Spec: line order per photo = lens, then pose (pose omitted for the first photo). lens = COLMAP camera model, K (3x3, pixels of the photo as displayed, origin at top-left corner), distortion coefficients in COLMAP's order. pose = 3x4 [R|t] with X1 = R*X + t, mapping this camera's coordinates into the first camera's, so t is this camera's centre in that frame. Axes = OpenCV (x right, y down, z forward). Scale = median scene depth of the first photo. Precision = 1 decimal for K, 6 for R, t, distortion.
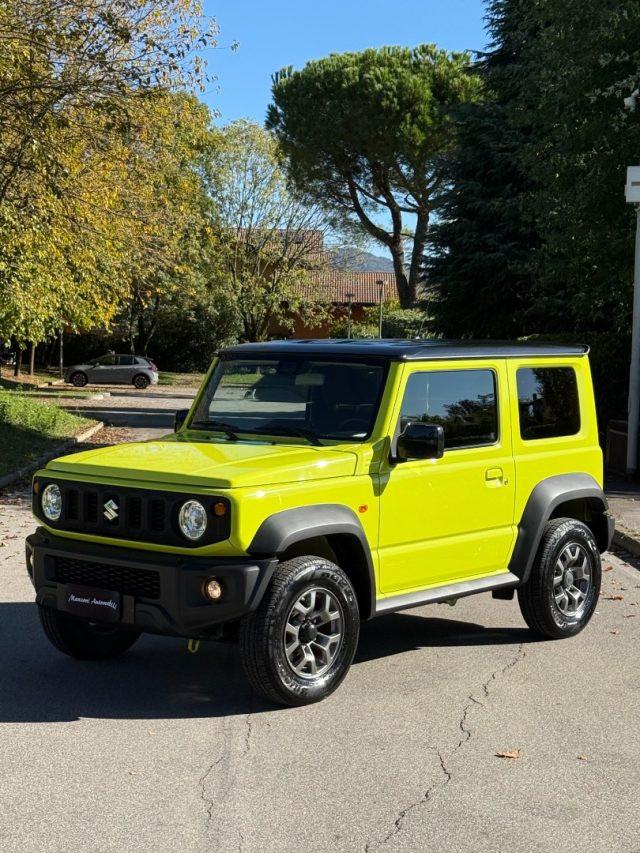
lens RADIAL K [[1943.9, 0, 392.6], [0, 1943.9, 426.0], [0, 0, 1]] dist [0.074243, 0.207190]
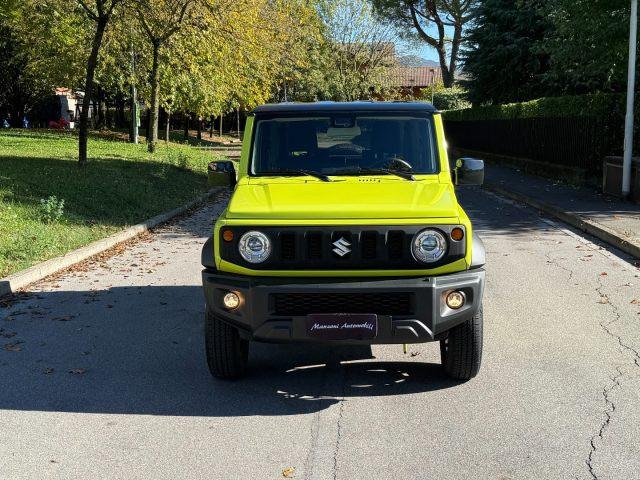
lens RADIAL K [[968.2, 0, 320.0], [0, 968.2, 240.0], [0, 0, 1]] dist [0.246672, -0.755185]
pose [[0.993359, -0.016714, -0.113833, -0.008011], [0.026160, 0.996288, 0.082007, -0.004283], [0.112040, -0.084441, 0.990109, 0.182036]]
